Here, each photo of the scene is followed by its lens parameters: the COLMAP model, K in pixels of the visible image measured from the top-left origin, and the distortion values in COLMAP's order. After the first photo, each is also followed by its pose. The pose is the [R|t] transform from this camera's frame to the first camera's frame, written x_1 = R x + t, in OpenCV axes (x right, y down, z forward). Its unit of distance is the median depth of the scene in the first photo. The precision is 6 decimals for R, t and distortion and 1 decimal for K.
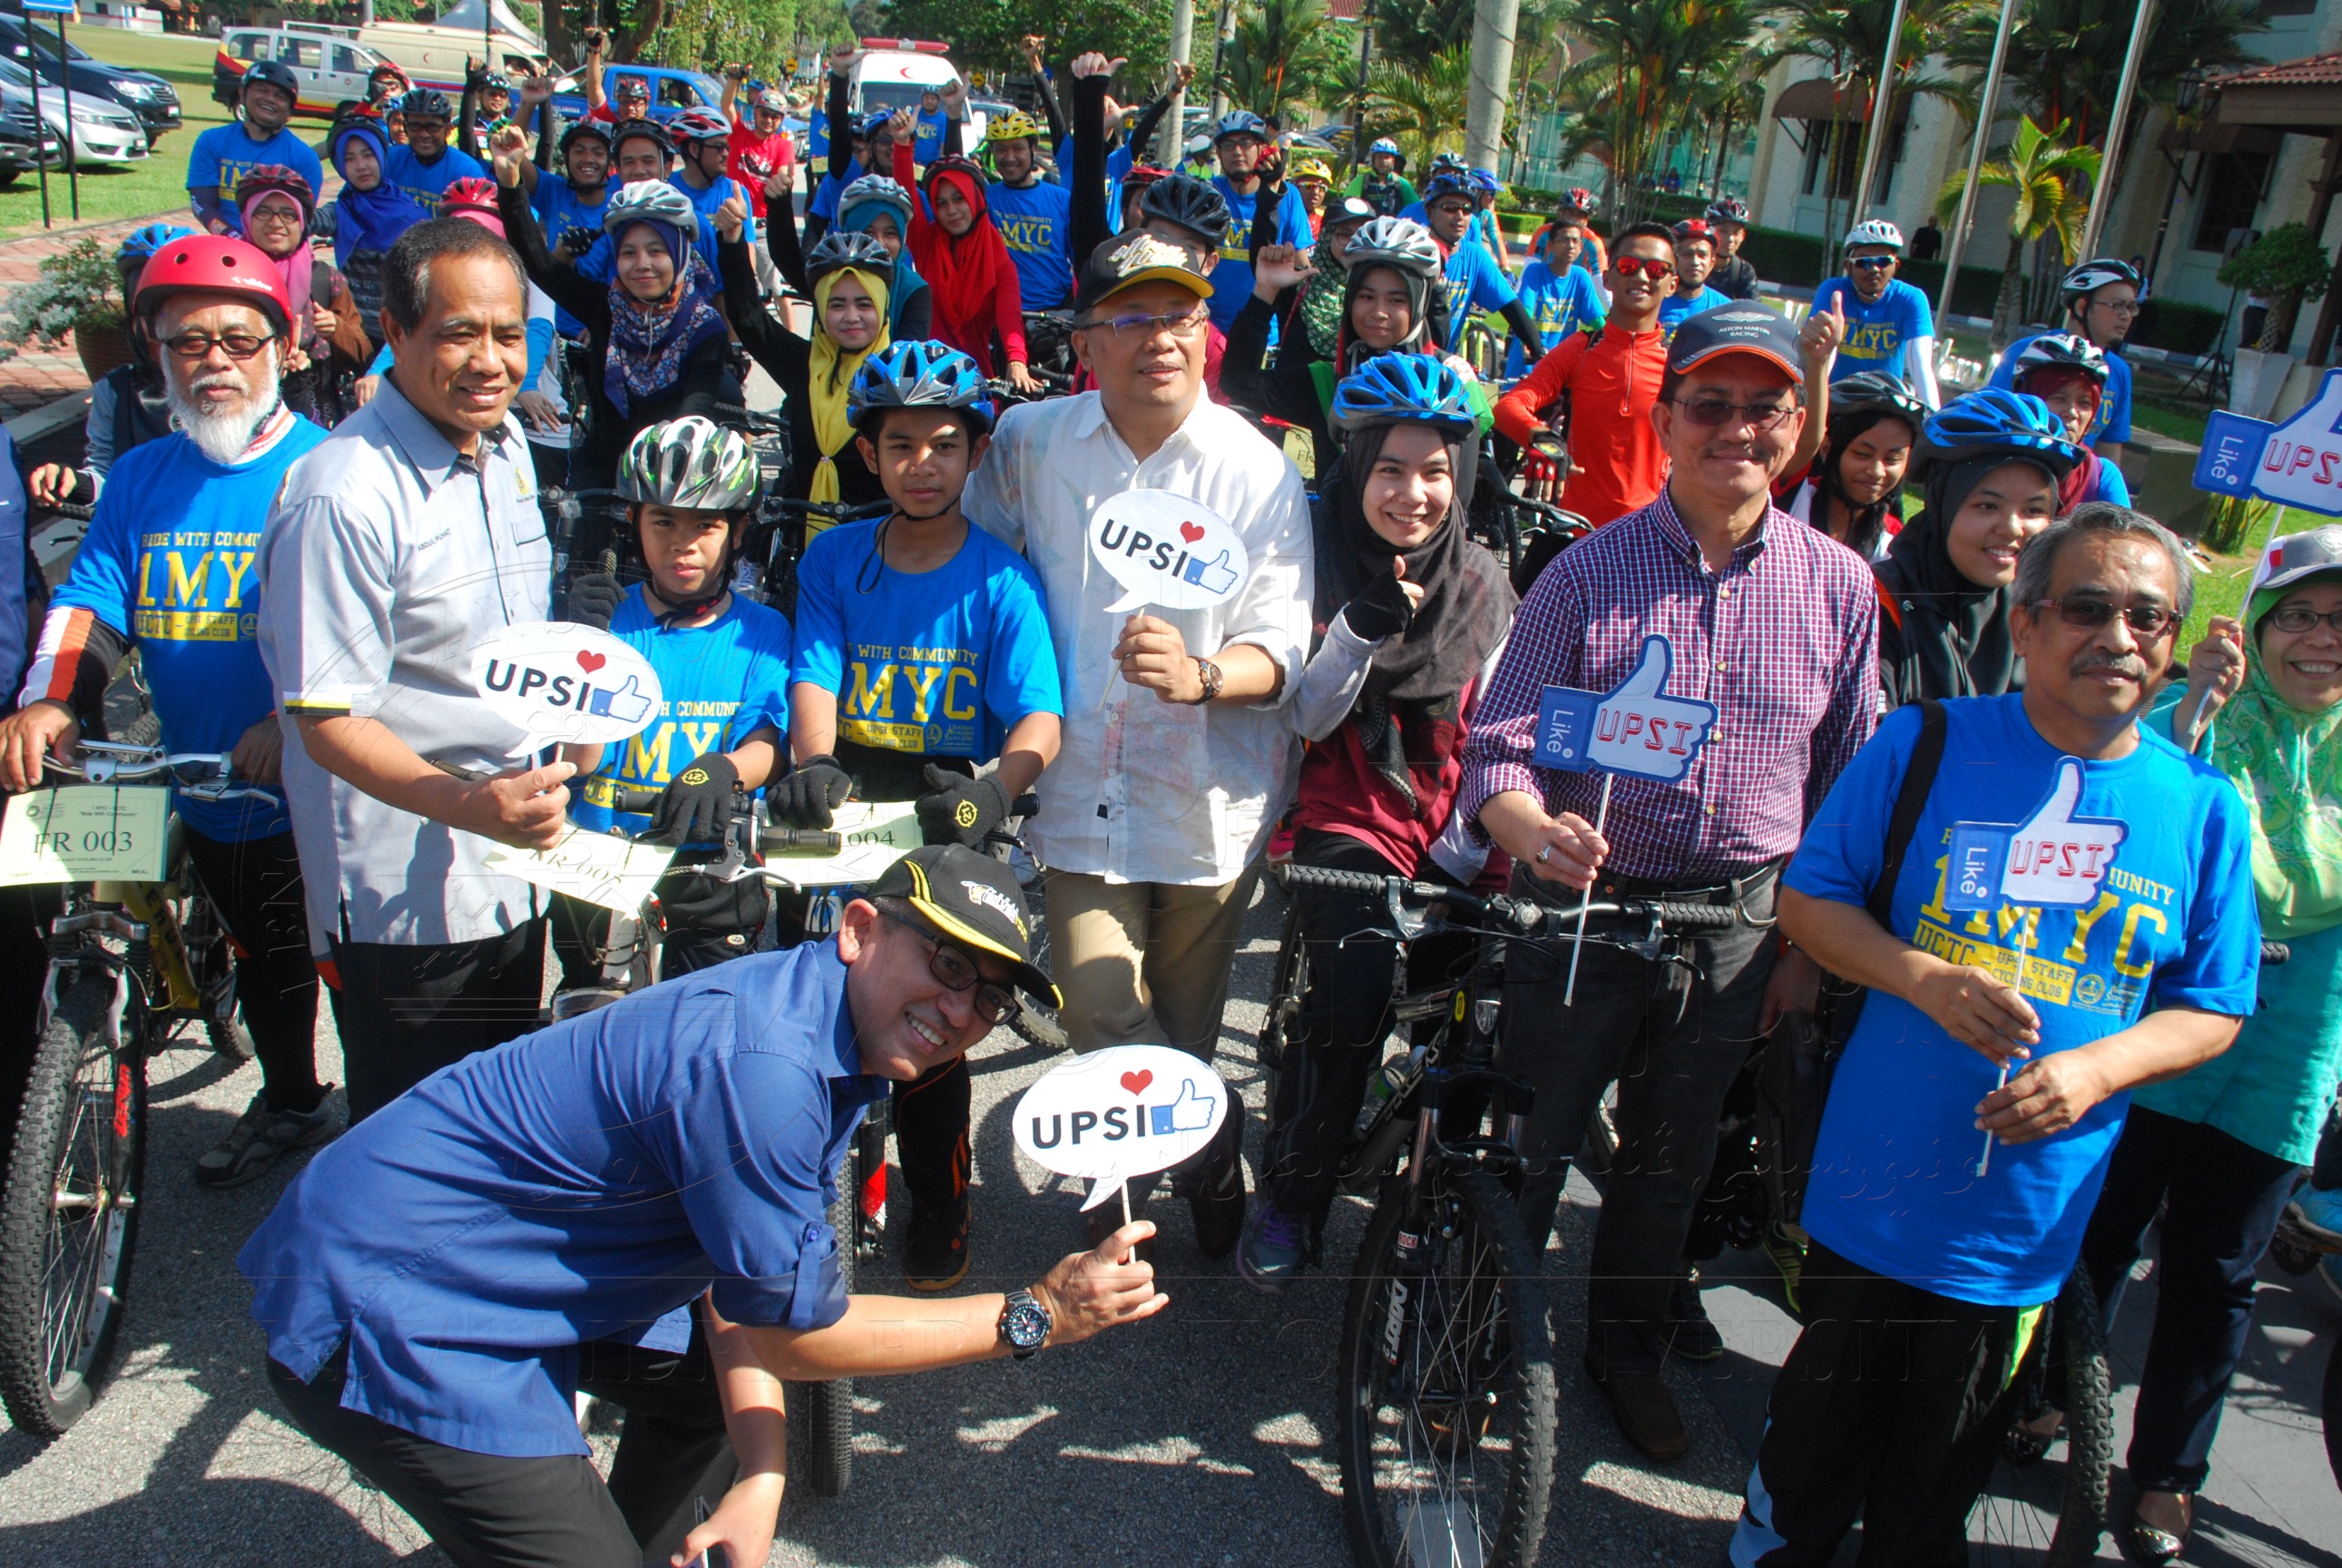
lens RADIAL K [[1830.8, 0, 1184.4], [0, 1830.8, 819.2], [0, 0, 1]] dist [-0.153304, 0.106354]
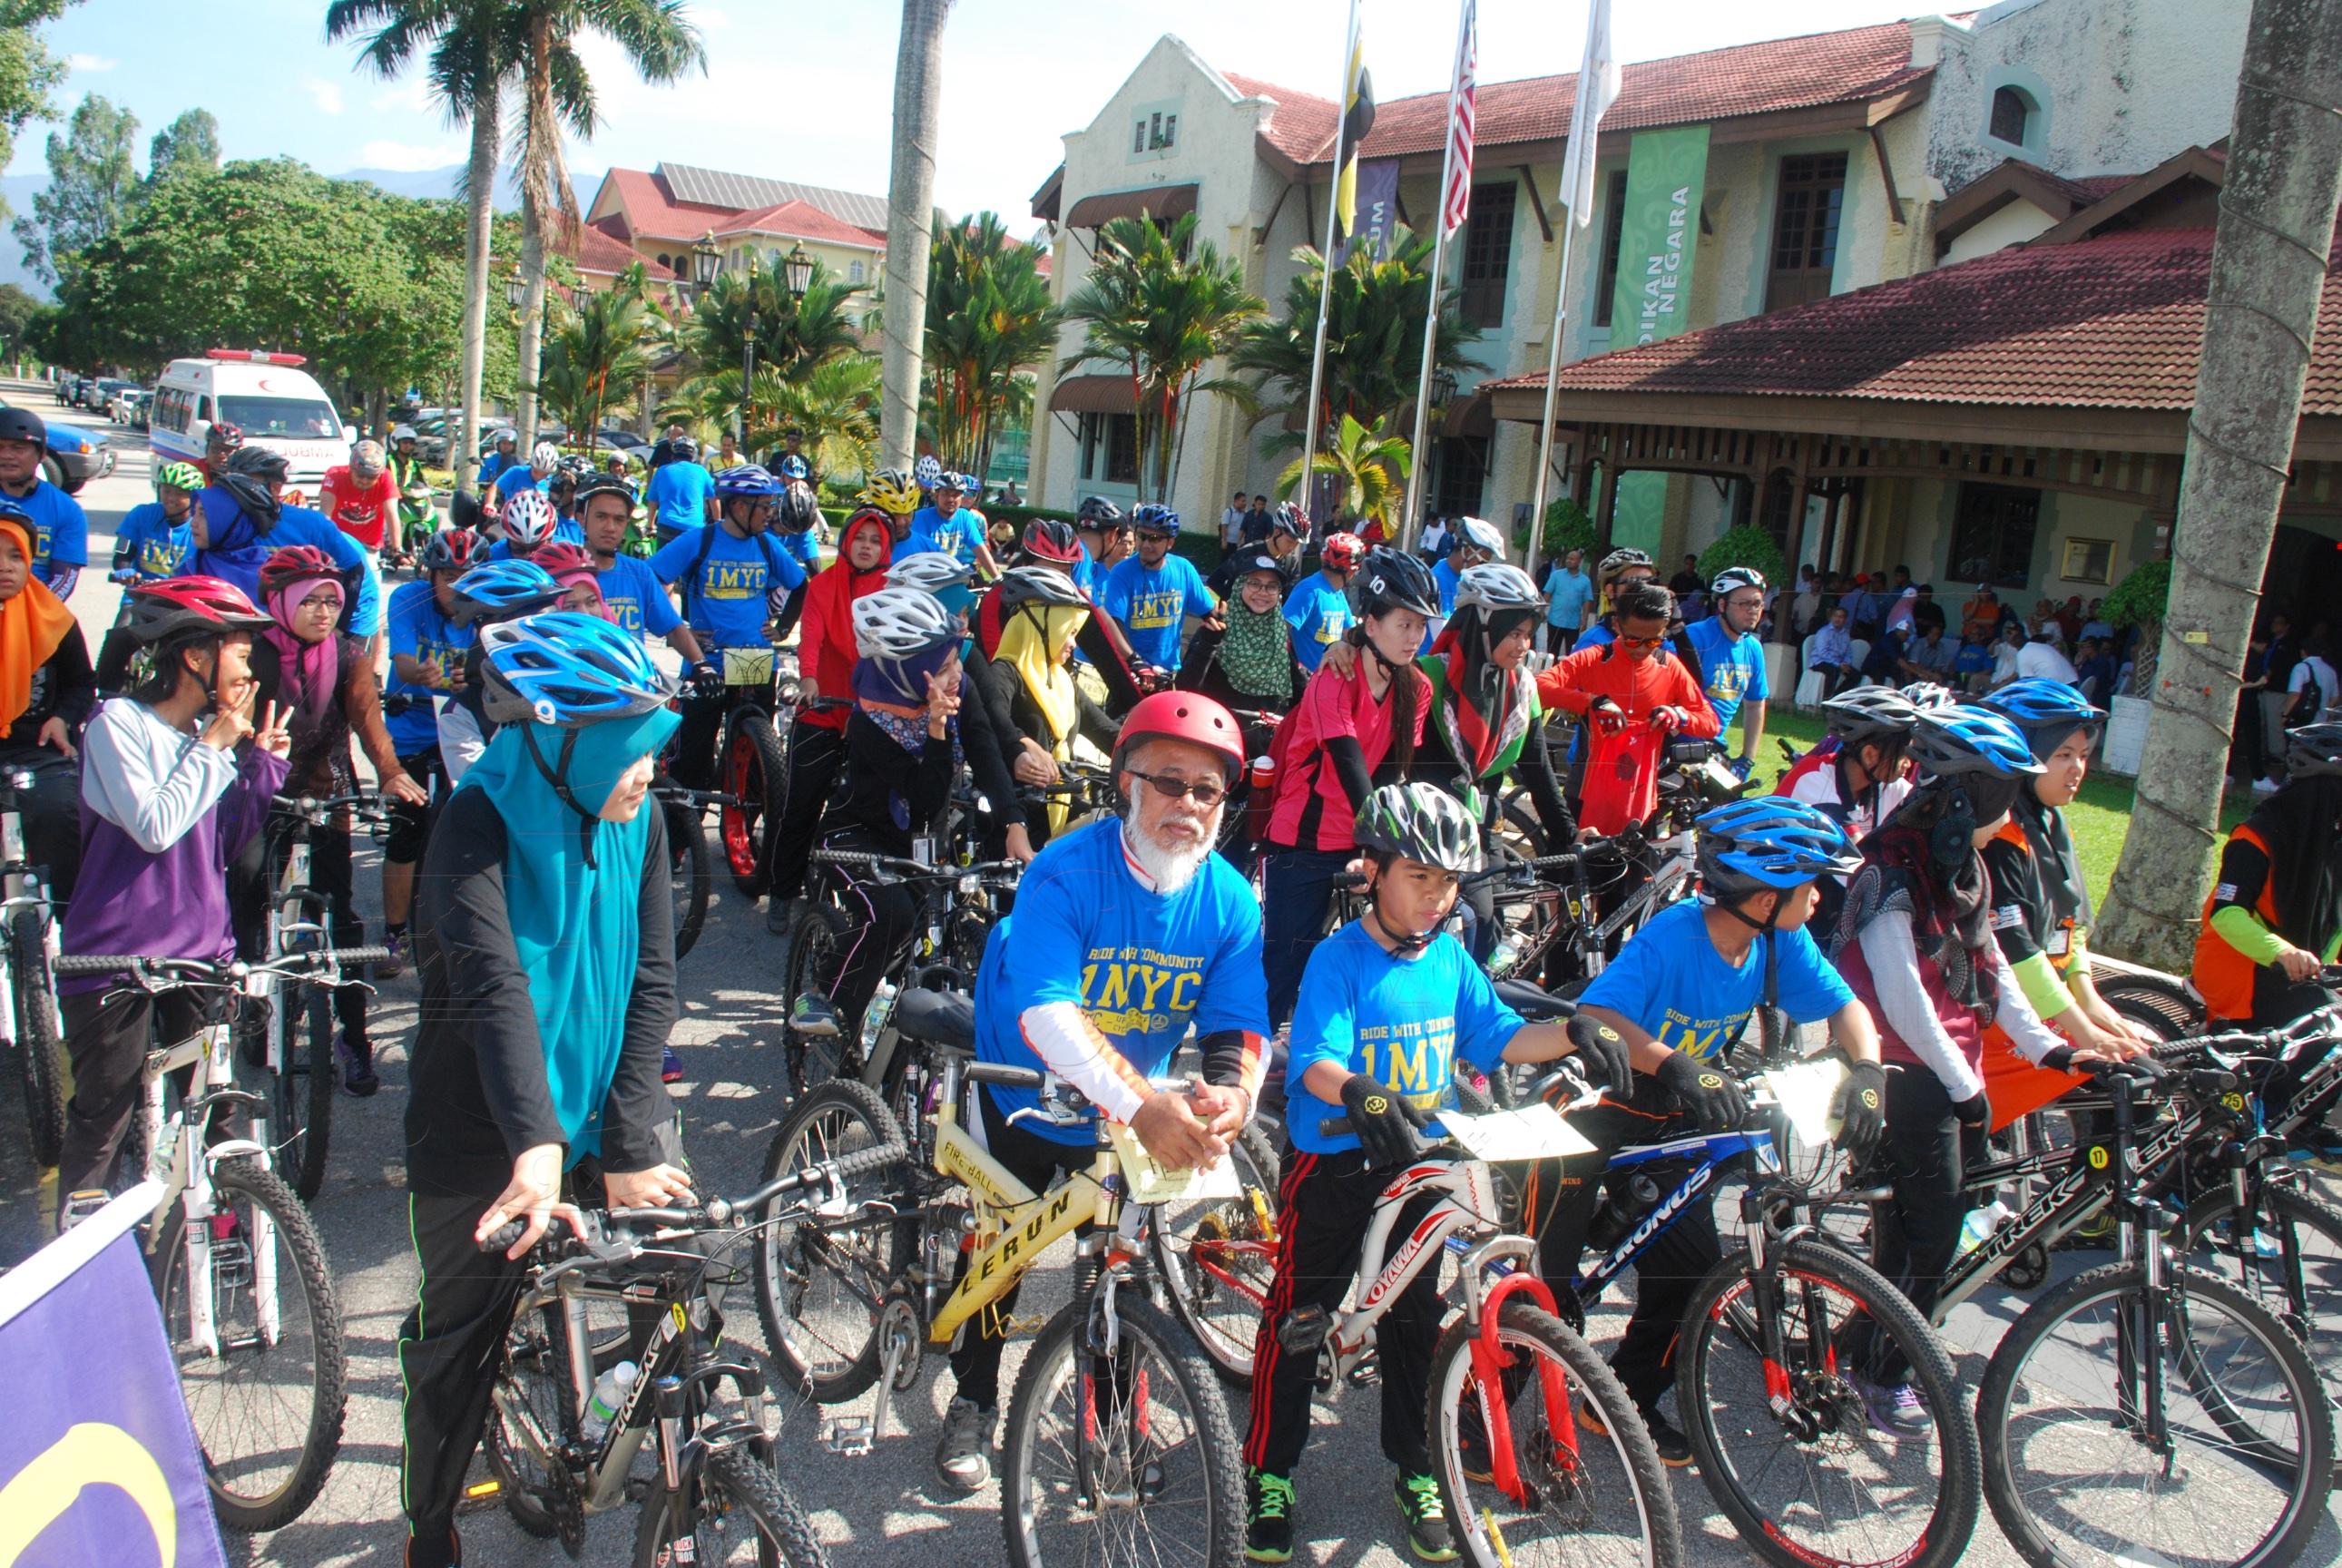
lens RADIAL K [[1830.8, 0, 1182.5], [0, 1830.8, 809.8], [0, 0, 1]] dist [-0.153304, 0.106354]
pose [[0.908664, -0.083377, 0.409119, -0.139068], [0.145027, 0.981876, -0.122007, -0.019134], [-0.391532, 0.170197, 0.904287, 0.010477]]
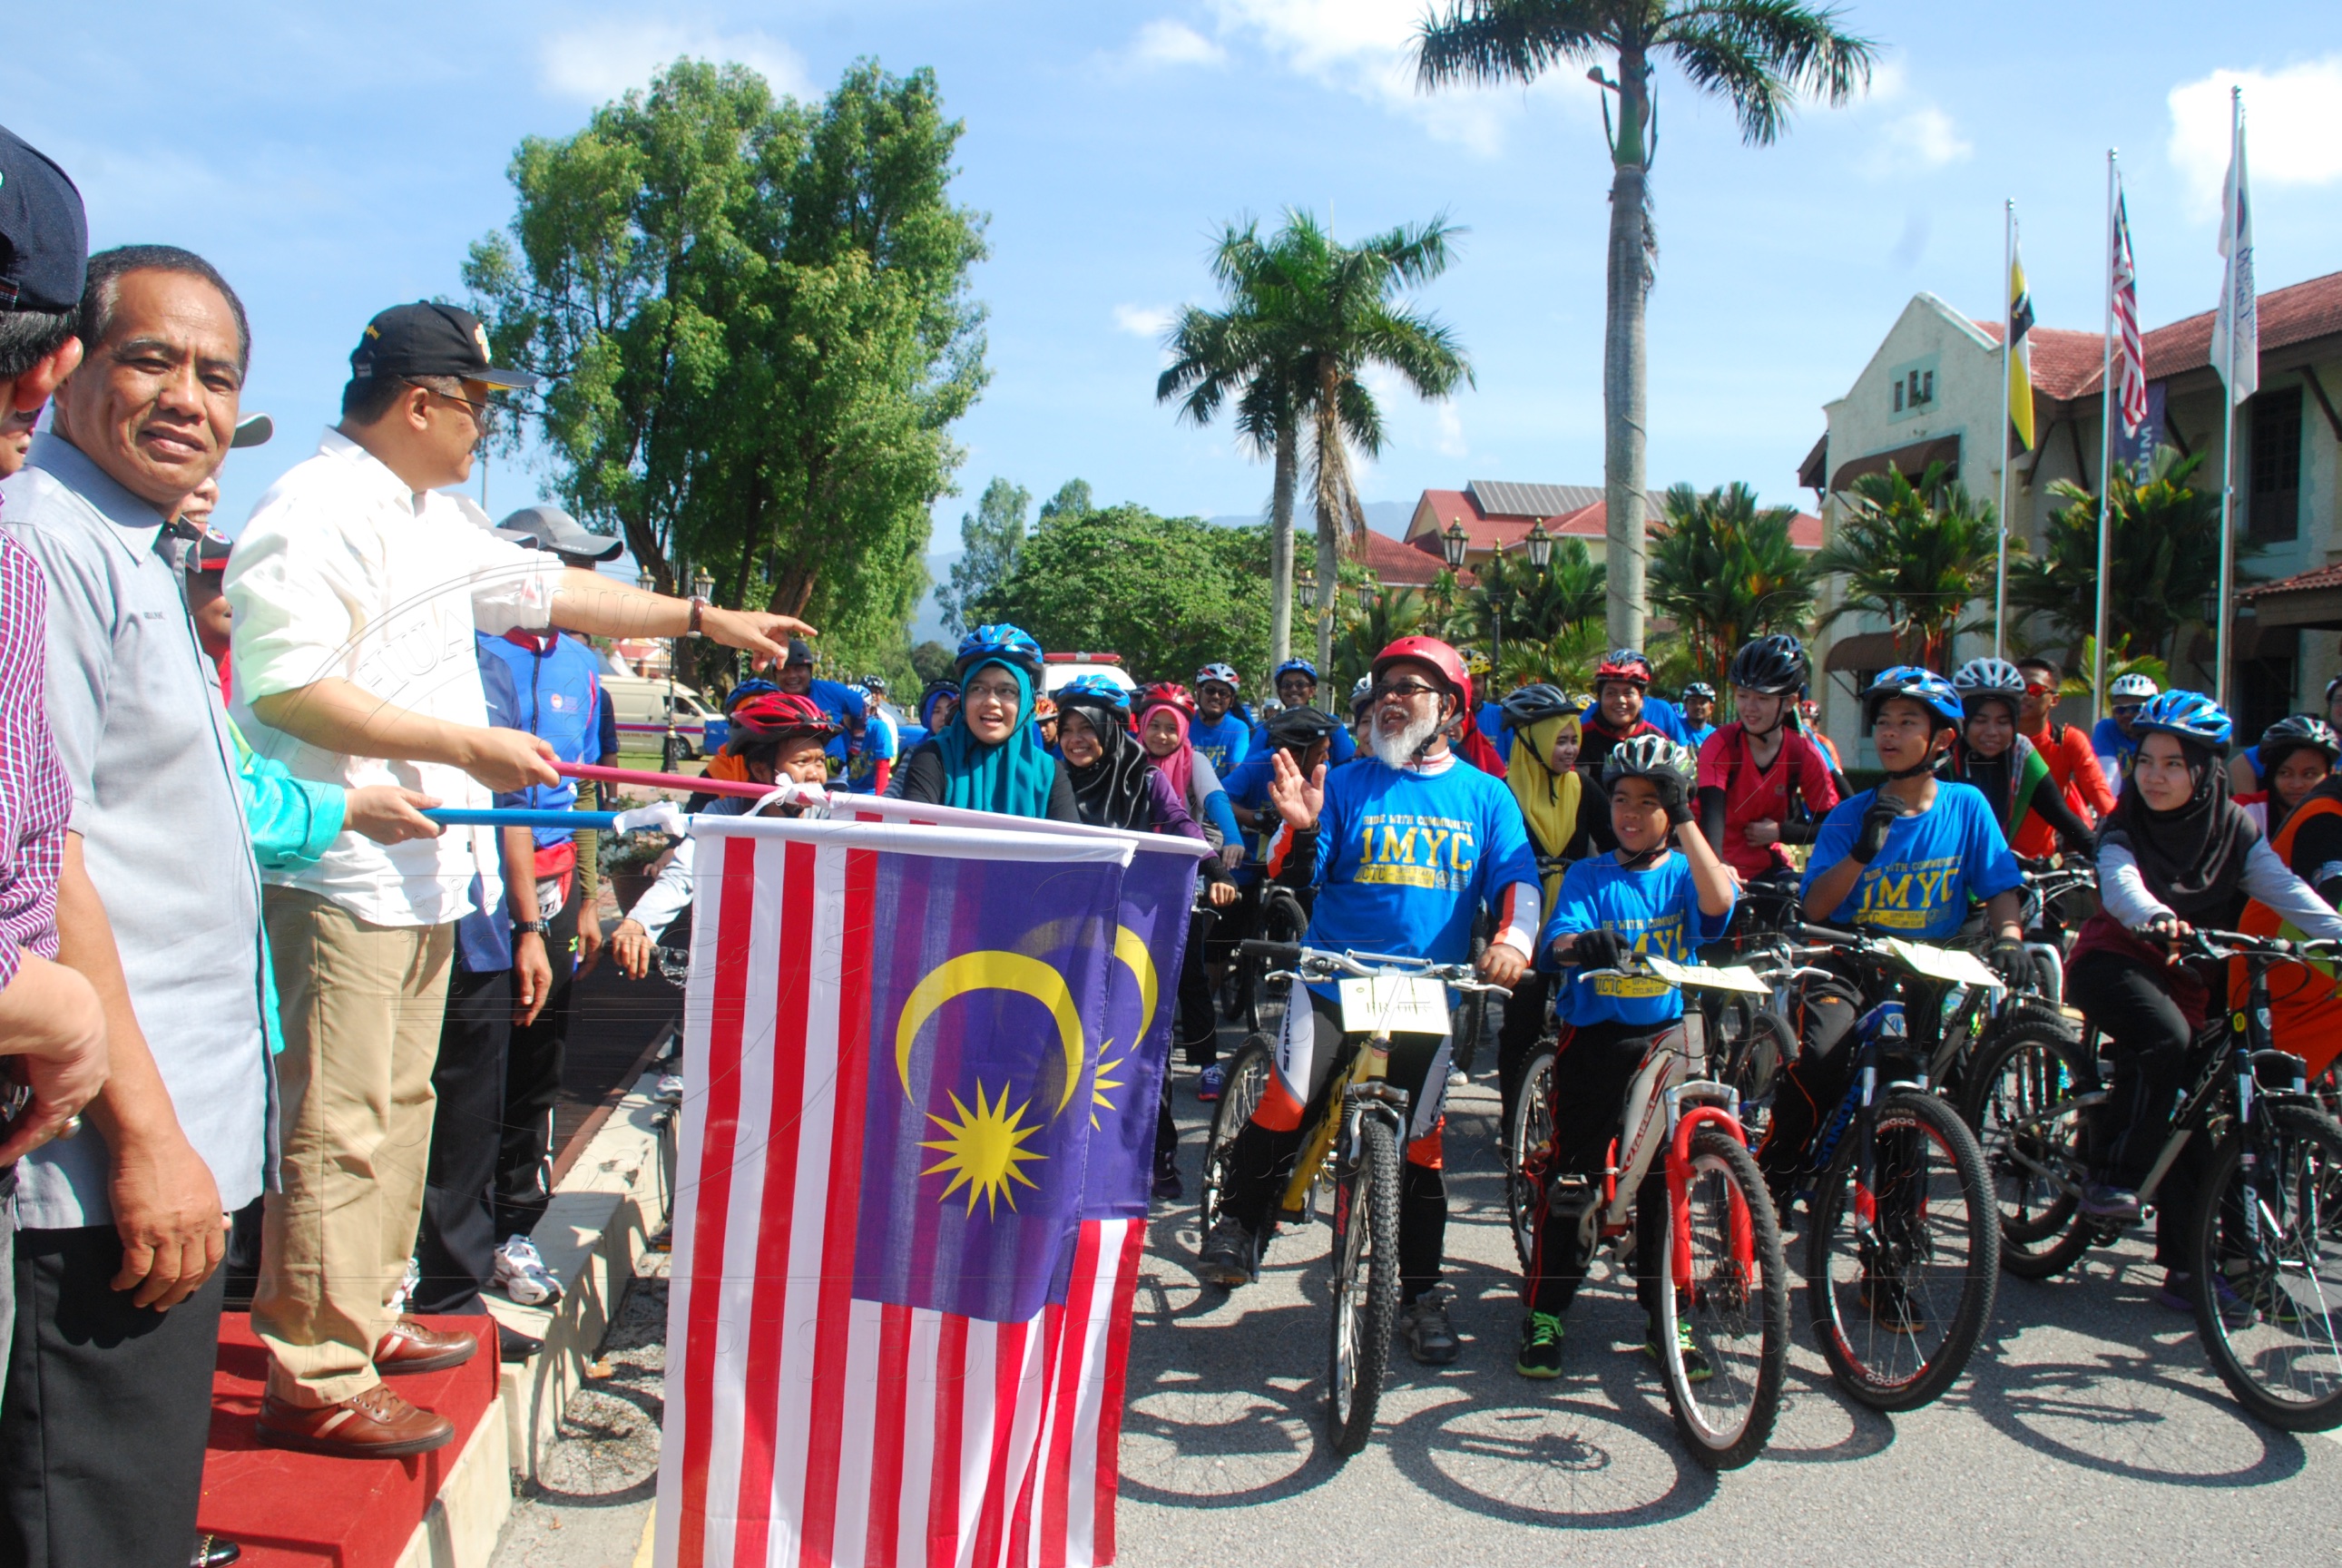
lens RADIAL K [[1830.8, 0, 1184.9], [0, 1830.8, 789.6], [0, 0, 1]] dist [-0.153304, 0.106354]
pose [[0.997394, -0.070295, -0.016221, -0.098075], [0.060696, 0.939188, -0.337997, 0.043197], [0.038994, 0.336132, 0.941007, -0.063075]]
